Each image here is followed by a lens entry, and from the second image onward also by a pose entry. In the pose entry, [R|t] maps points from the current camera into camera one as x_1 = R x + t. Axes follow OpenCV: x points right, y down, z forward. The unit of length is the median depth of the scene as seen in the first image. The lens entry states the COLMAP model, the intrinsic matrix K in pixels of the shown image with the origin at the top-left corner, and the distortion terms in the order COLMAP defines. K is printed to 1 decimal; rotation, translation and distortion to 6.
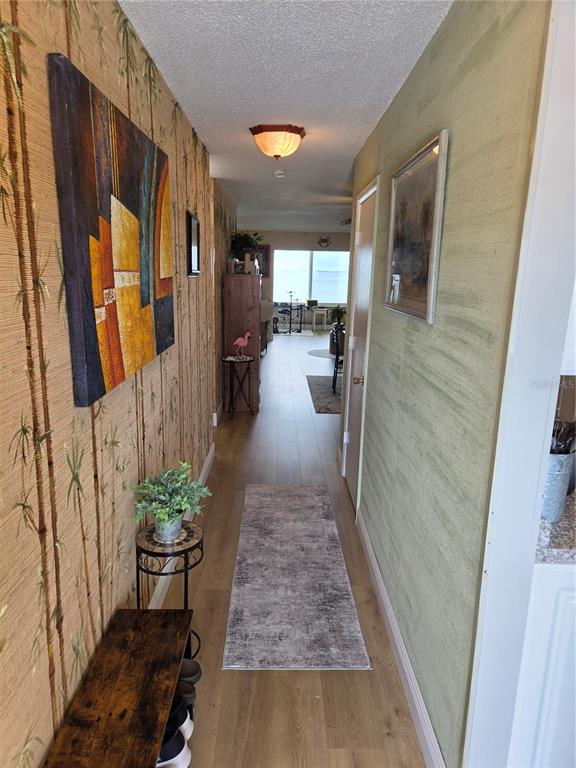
lens RADIAL K [[517.9, 0, 286.8], [0, 517.9, 382.4], [0, 0, 1]] dist [0.066978, -0.050244]
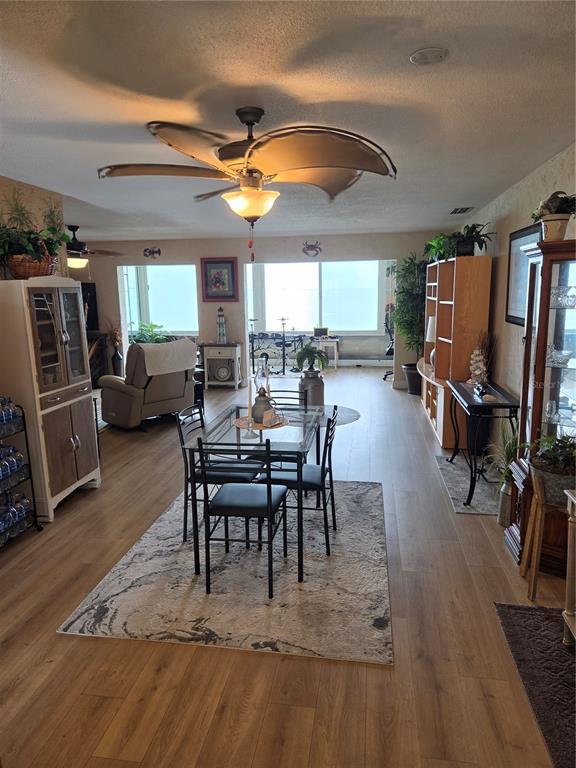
lens RADIAL K [[517.9, 0, 286.3], [0, 517.9, 381.2], [0, 0, 1]] dist [0.066978, -0.050244]
pose [[0.983404, -0.008409, -0.181232, 0.142352], [0.001891, 0.999346, -0.036104, -0.056582], [0.181417, 0.035162, 0.982777, 0.267892]]
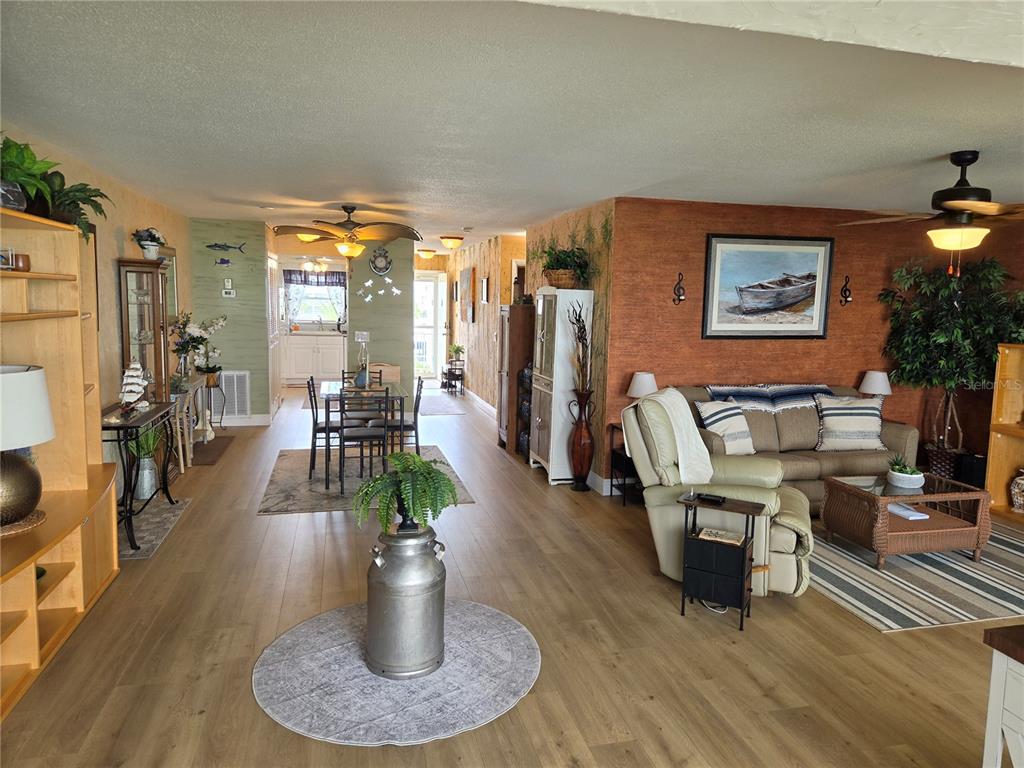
lens RADIAL K [[690.5, 0, 512.9], [0, 690.5, 384.4], [0, 0, 1]] dist [0.066978, -0.050244]
pose [[-0.971712, -0.025954, -0.234738, 0.106103], [-0.100049, 0.945587, 0.309606, -0.174076], [0.213929, 0.324333, -0.921435, 0.827392]]
